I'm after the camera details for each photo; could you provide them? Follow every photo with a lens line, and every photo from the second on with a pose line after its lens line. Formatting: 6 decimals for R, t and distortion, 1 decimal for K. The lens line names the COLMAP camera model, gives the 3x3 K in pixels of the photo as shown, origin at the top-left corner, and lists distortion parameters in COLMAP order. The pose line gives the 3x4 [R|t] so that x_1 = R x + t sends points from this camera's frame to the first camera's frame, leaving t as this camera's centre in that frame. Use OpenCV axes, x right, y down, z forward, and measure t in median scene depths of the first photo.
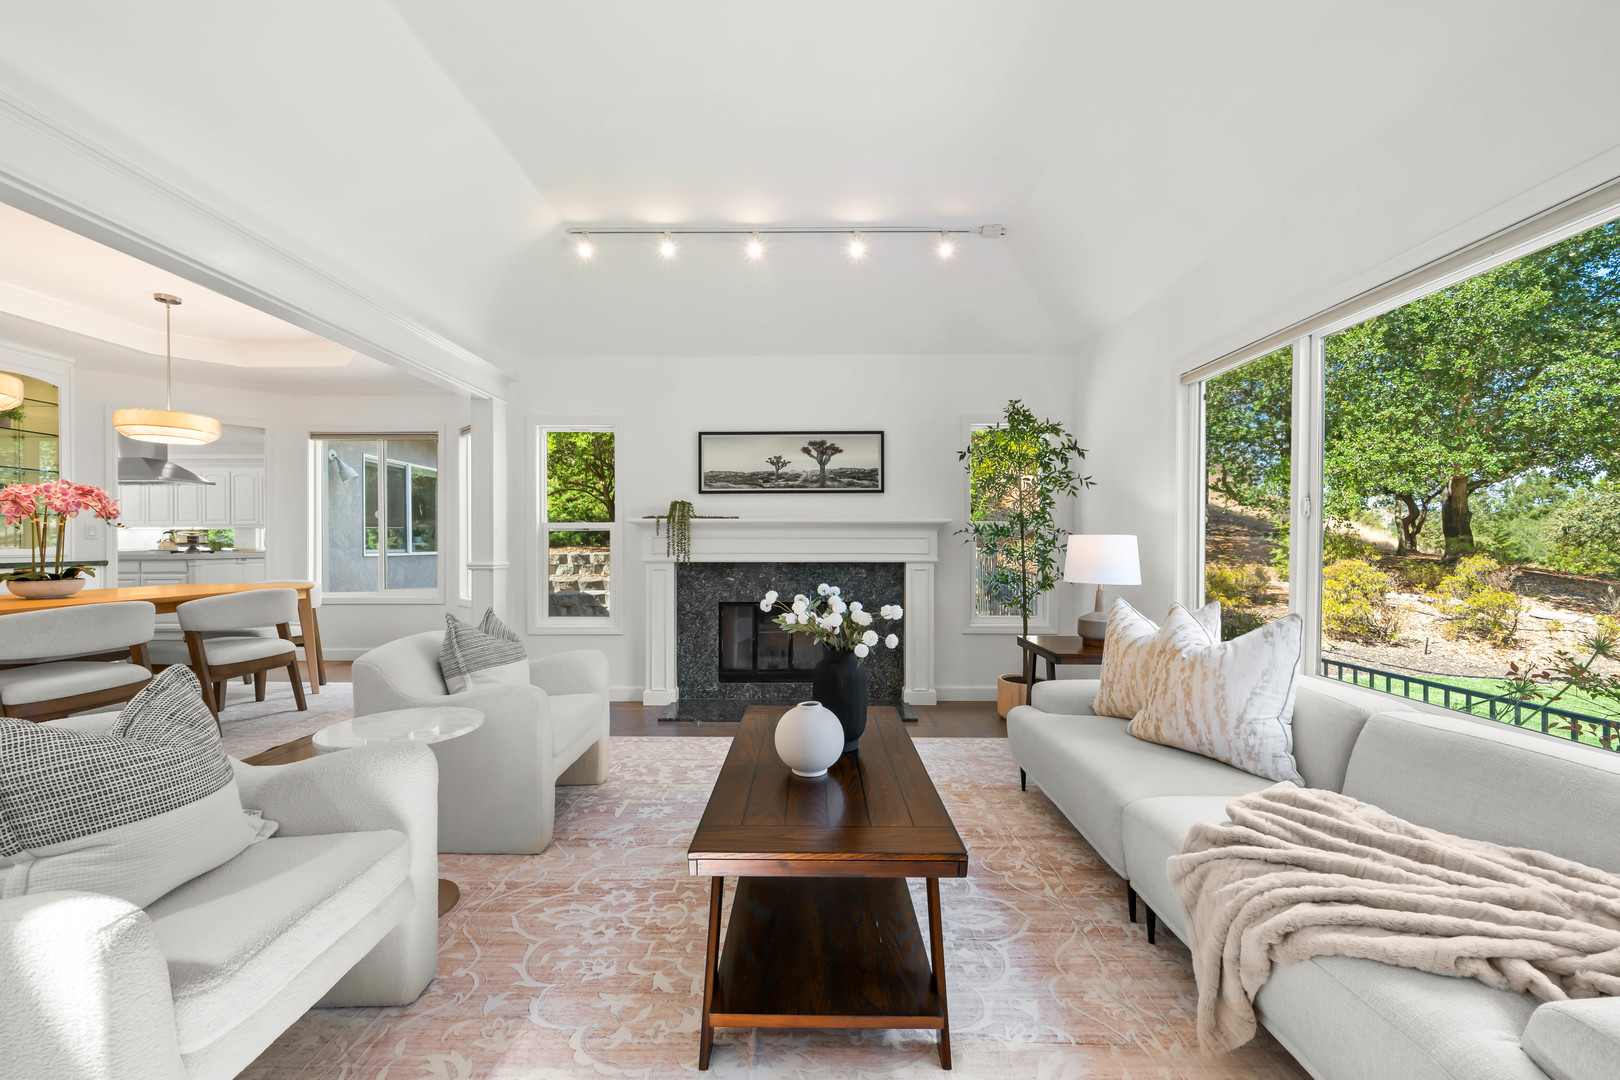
lens RADIAL K [[592.6, 0, 811.7], [0, 592.6, 545.4], [0, 0, 1]] dist [-0.002097, -0.000389]
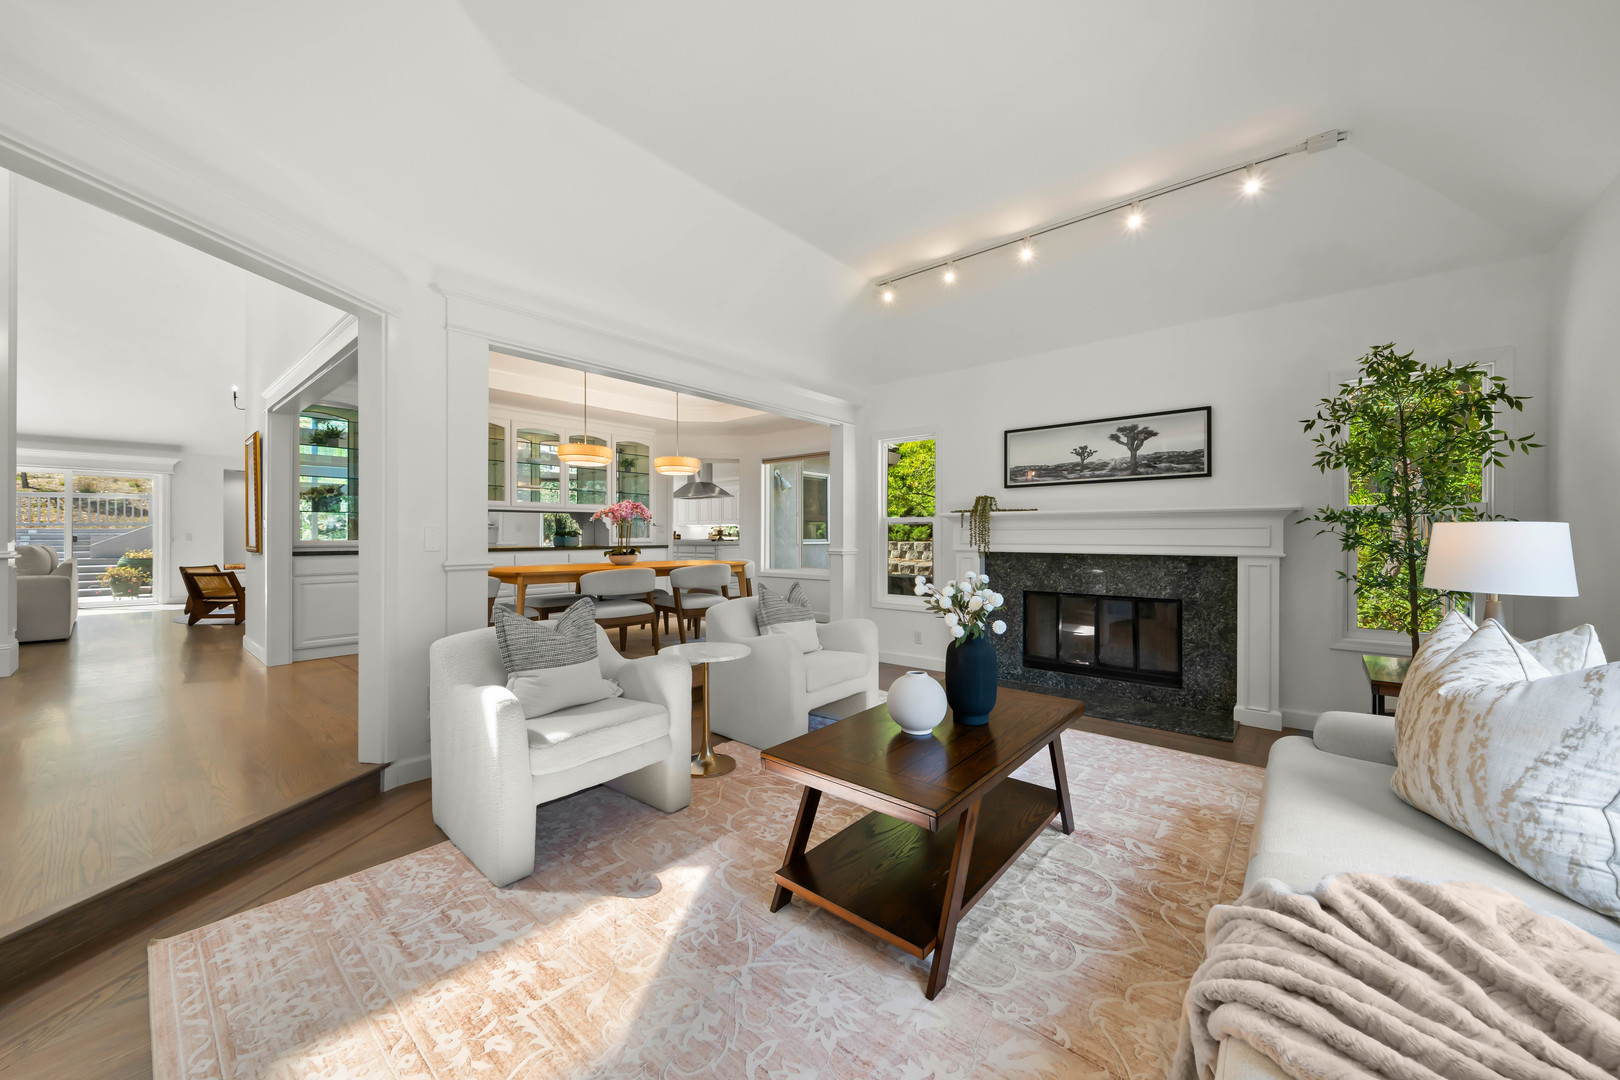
lens RADIAL K [[592.6, 0, 884.7], [0, 592.6, 532.4], [0, 0, 1]] dist [-0.002097, -0.000389]
pose [[0.795827, -0.003117, -0.605516, 0.314264], [-0.000788, 0.999981, -0.006183, -0.000571], [0.605523, 0.005398, 0.795809, 0.015392]]
